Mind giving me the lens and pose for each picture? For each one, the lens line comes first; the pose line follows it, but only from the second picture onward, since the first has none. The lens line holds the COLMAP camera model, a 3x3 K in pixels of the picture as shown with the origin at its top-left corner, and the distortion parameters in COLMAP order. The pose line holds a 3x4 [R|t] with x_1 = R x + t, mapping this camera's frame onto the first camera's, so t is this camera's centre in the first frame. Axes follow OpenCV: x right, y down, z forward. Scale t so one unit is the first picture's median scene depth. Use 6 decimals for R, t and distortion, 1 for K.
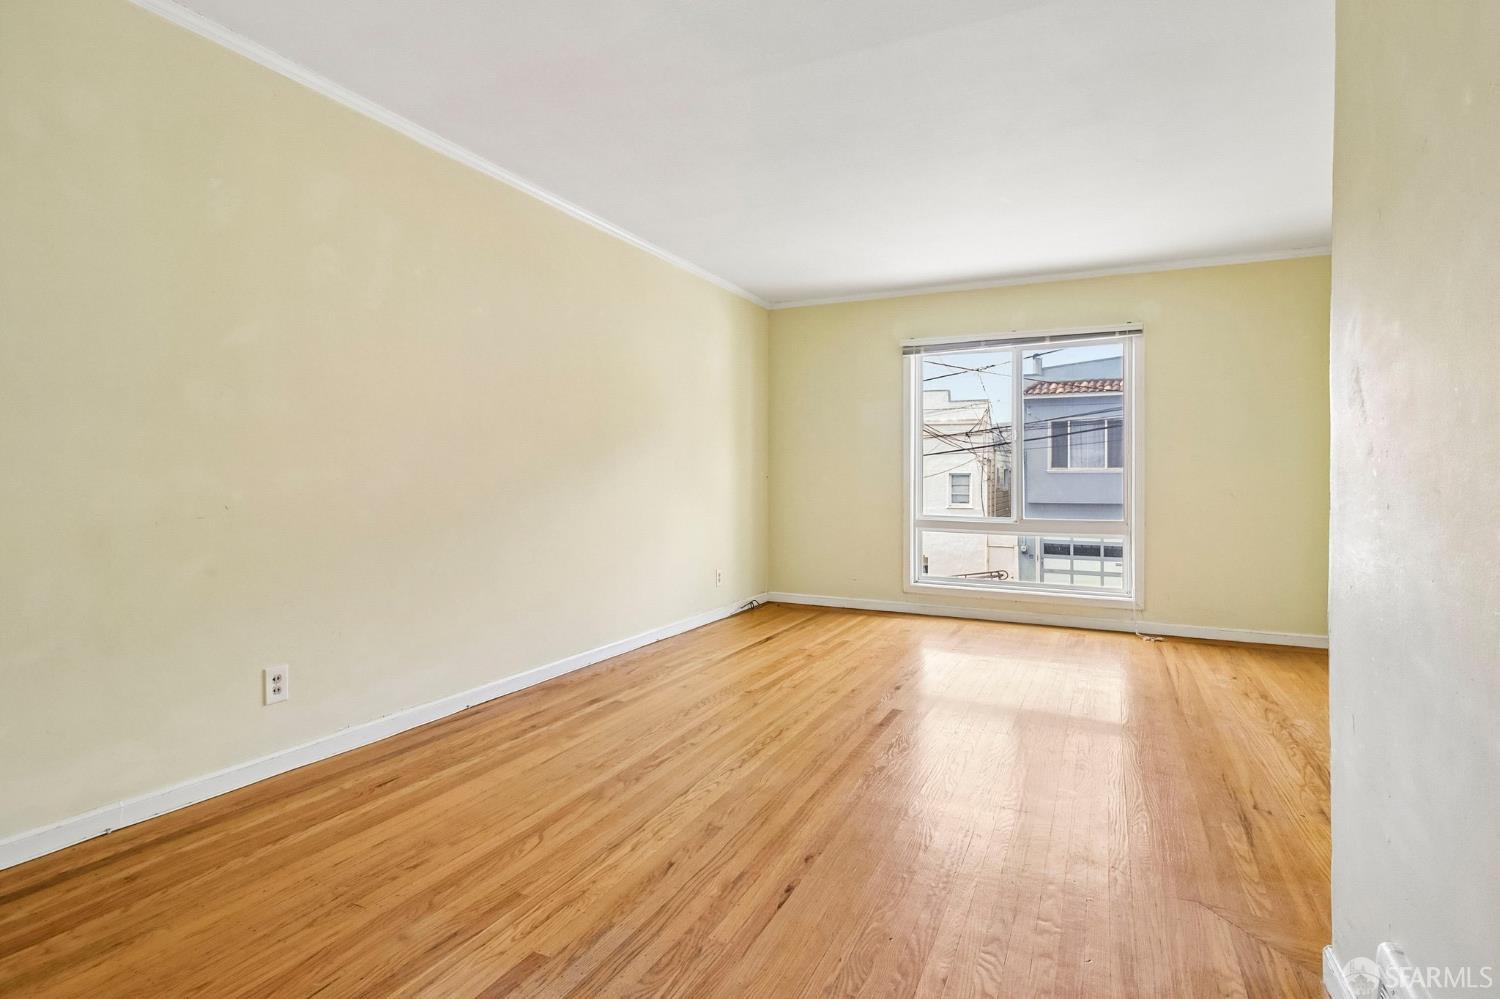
lens RADIAL K [[763.4, 0, 749.3], [0, 763.4, 476.4], [0, 0, 1]] dist [0.001304, -0.000471]
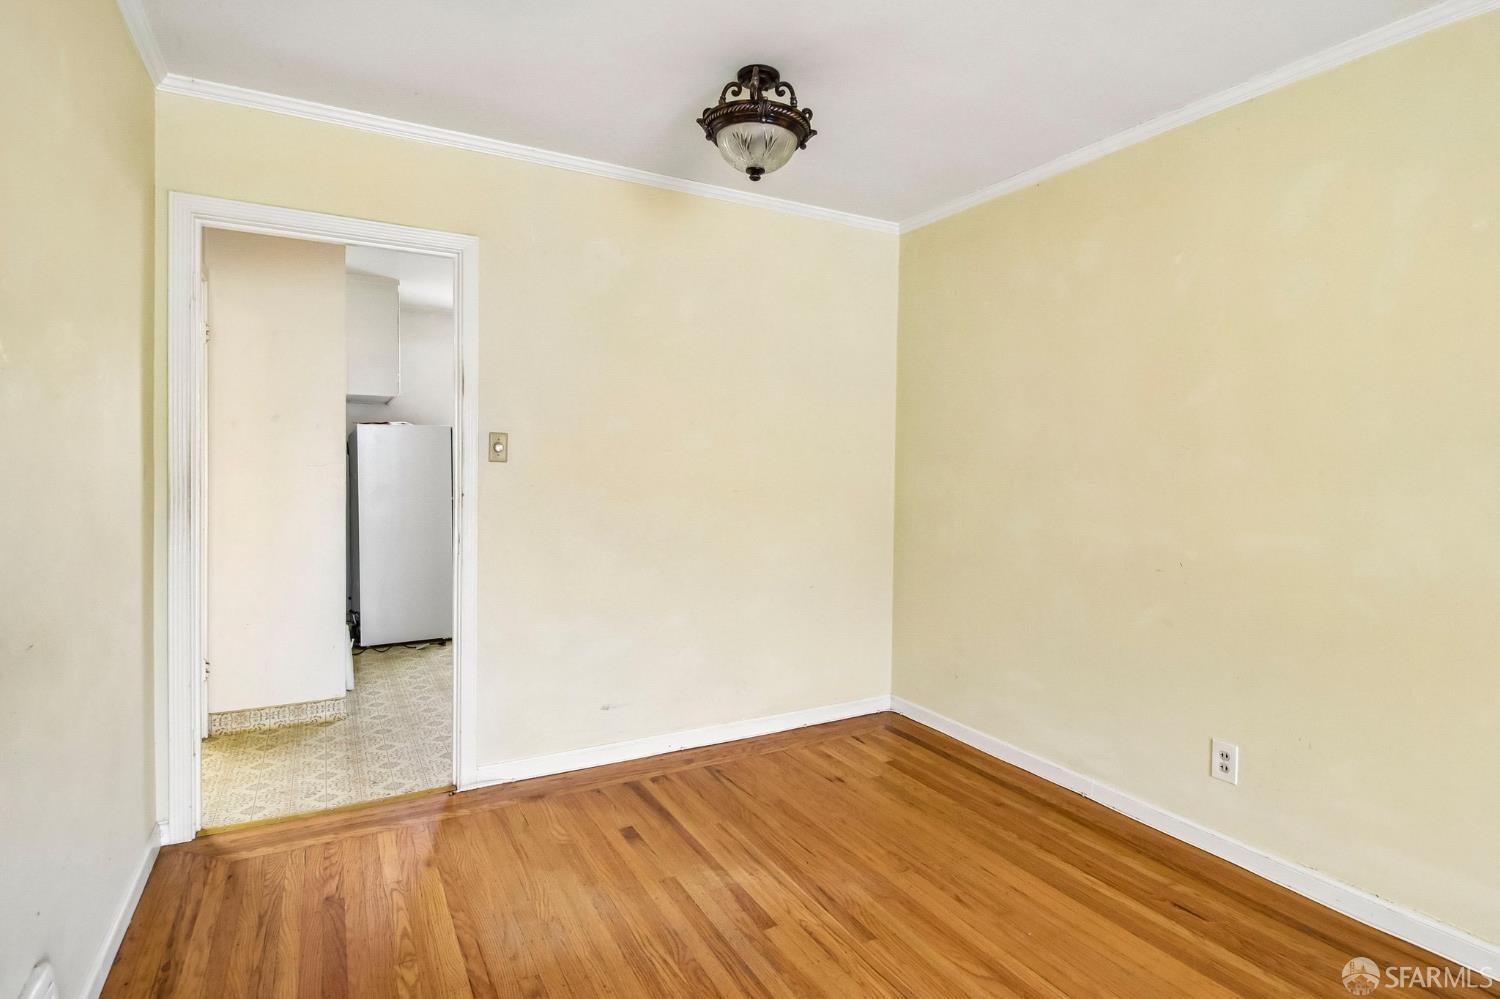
lens RADIAL K [[774.1, 0, 745.5], [0, 774.1, 477.9], [0, 0, 1]] dist [-0.006928, -0.001388]
pose [[-0.587867, 0.000176, -0.808958, 0.312968], [-0.015893, 0.999804, 0.011768, -0.049067], [0.808802, 0.019775, -0.587749, 0.688062]]
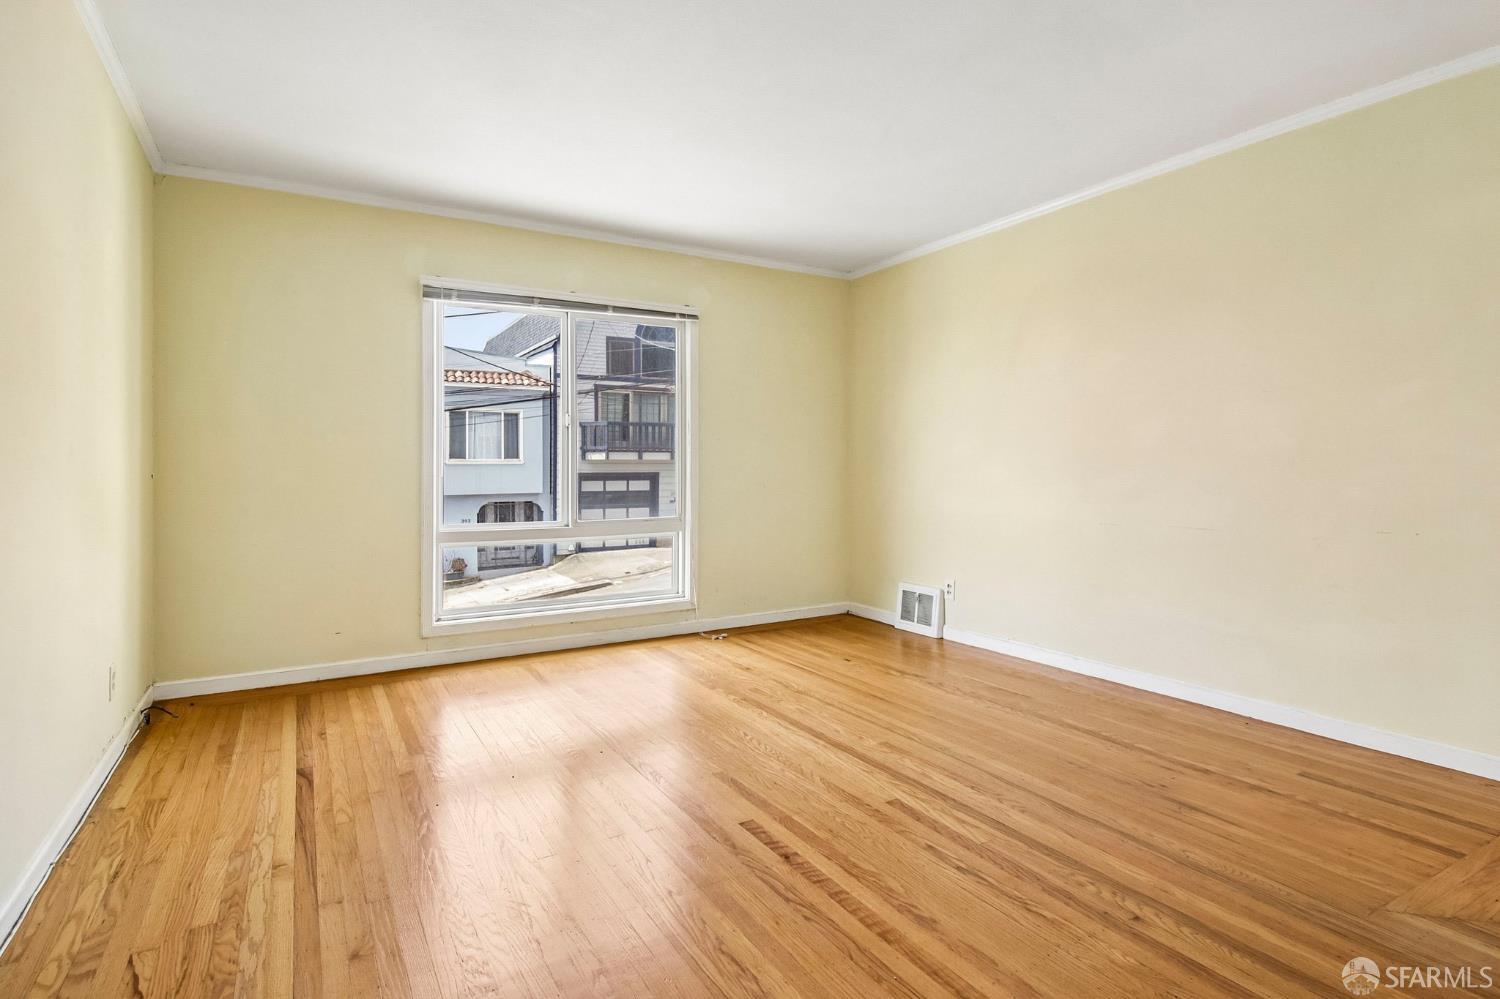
lens RADIAL K [[761.1, 0, 753.2], [0, 761.1, 460.6], [0, 0, 1]] dist [-0.004355, -0.001817]
pose [[0.554360, 0.005608, 0.832258, -0.295870], [0.004976, 0.999937, -0.010053, -0.002383], [-0.832262, 0.009715, 0.554298, 0.520425]]
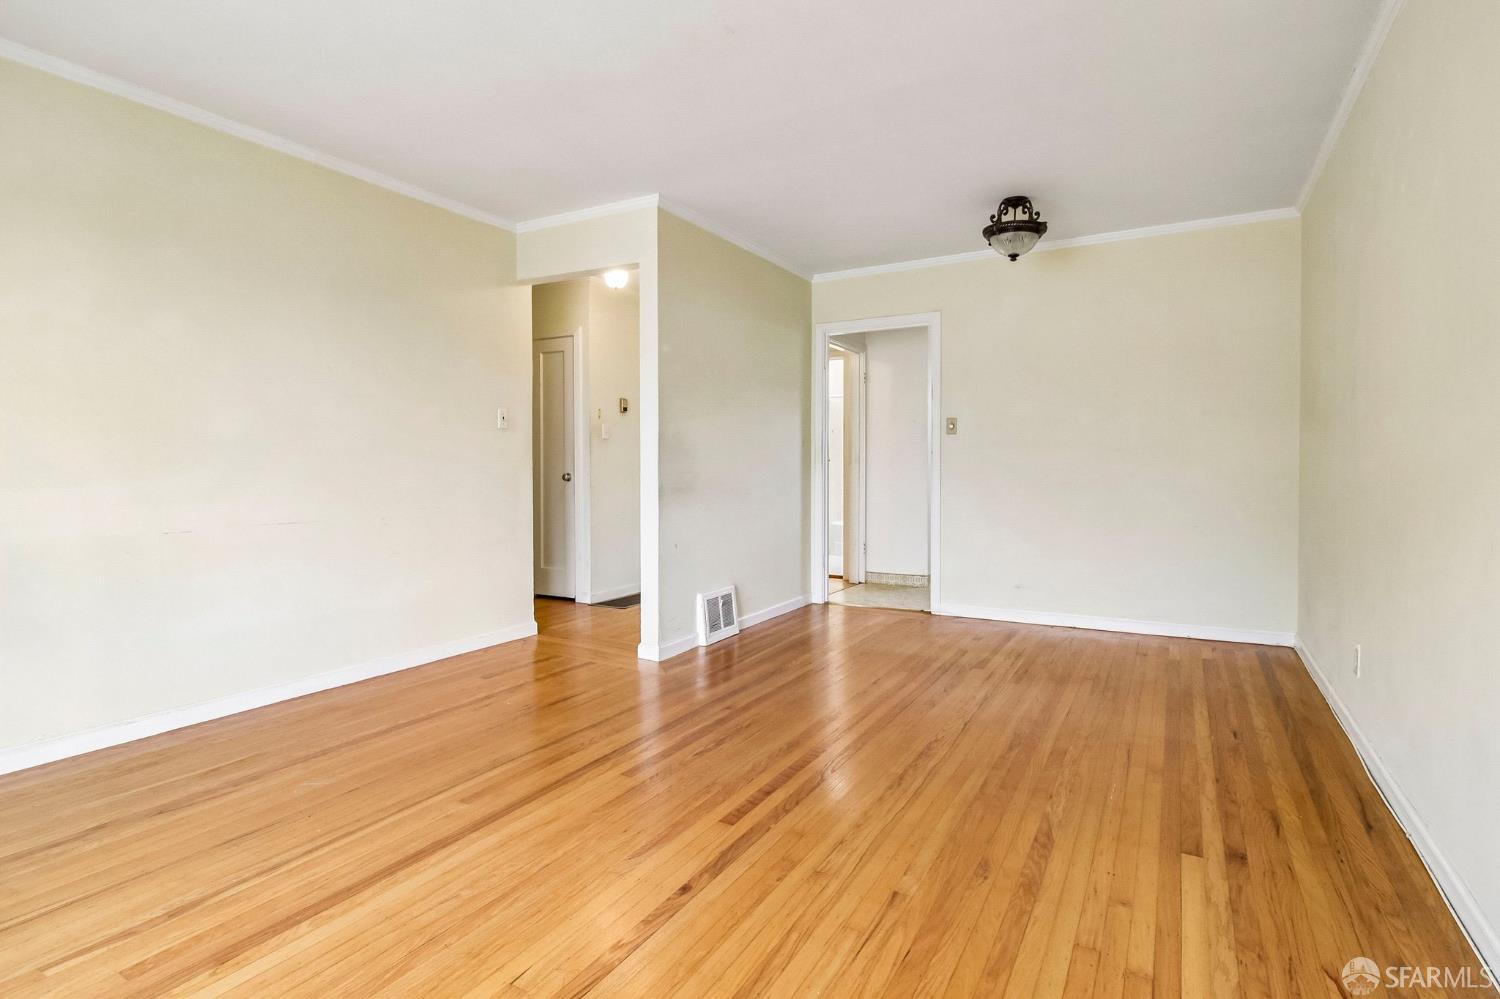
lens RADIAL K [[755.0, 0, 747.1], [0, 755.0, 479.8], [0, 0, 1]] dist [0.006880, -0.008931]
pose [[-0.997140, -0.005042, 0.075406, 0.108197], [-0.003470, 0.999774, 0.020968, -0.001425], [-0.075495, 0.020646, -0.996932, 1.365542]]
